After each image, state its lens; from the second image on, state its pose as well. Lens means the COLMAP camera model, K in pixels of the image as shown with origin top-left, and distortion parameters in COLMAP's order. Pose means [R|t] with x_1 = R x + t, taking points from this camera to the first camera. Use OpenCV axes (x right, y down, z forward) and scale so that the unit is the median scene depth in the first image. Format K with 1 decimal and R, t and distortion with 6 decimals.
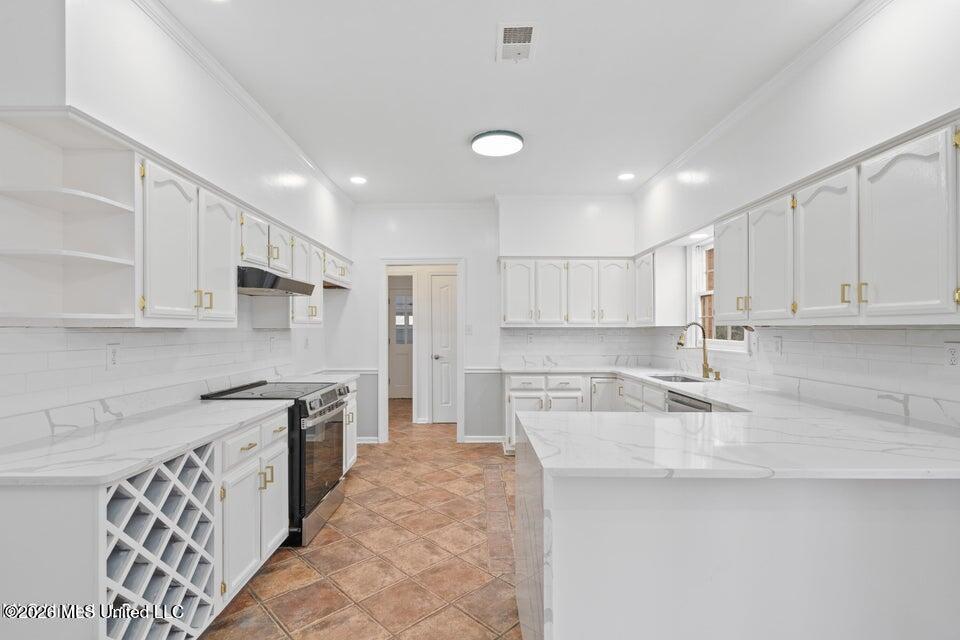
lens RADIAL K [[447.5, 0, 479.6], [0, 447.5, 325.0], [0, 0, 1]] dist [0.000776, 0.000800]
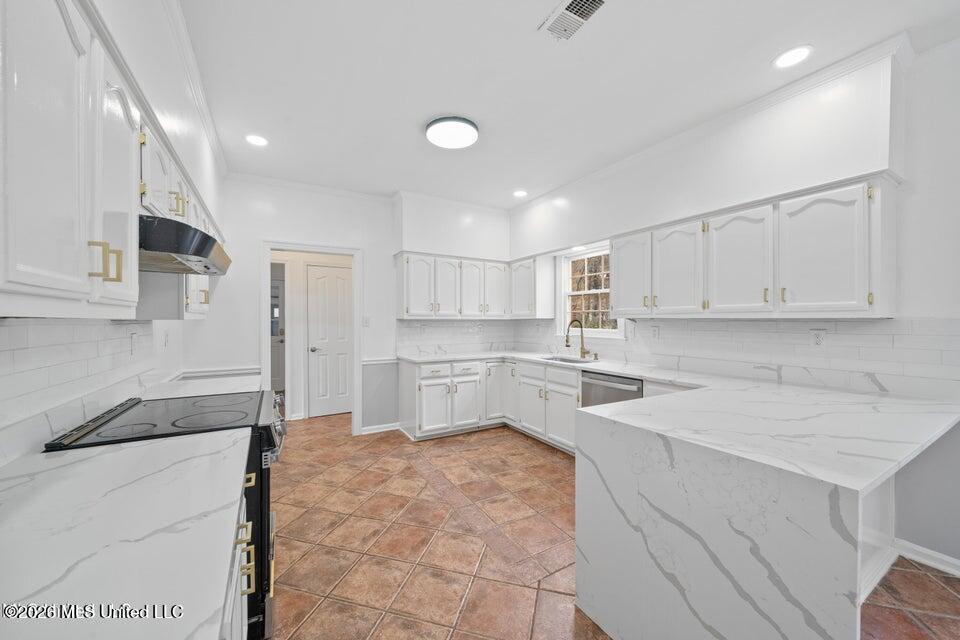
lens RADIAL K [[350.3, 0, 477.7], [0, 350.3, 319.5], [0, 0, 1]] dist [-0.003621, -0.000320]
pose [[0.871045, 0.001740, 0.491201, -0.259848], [-0.004633, 0.999978, 0.004675, 0.002218], [-0.491182, -0.006348, 0.871034, 0.264062]]
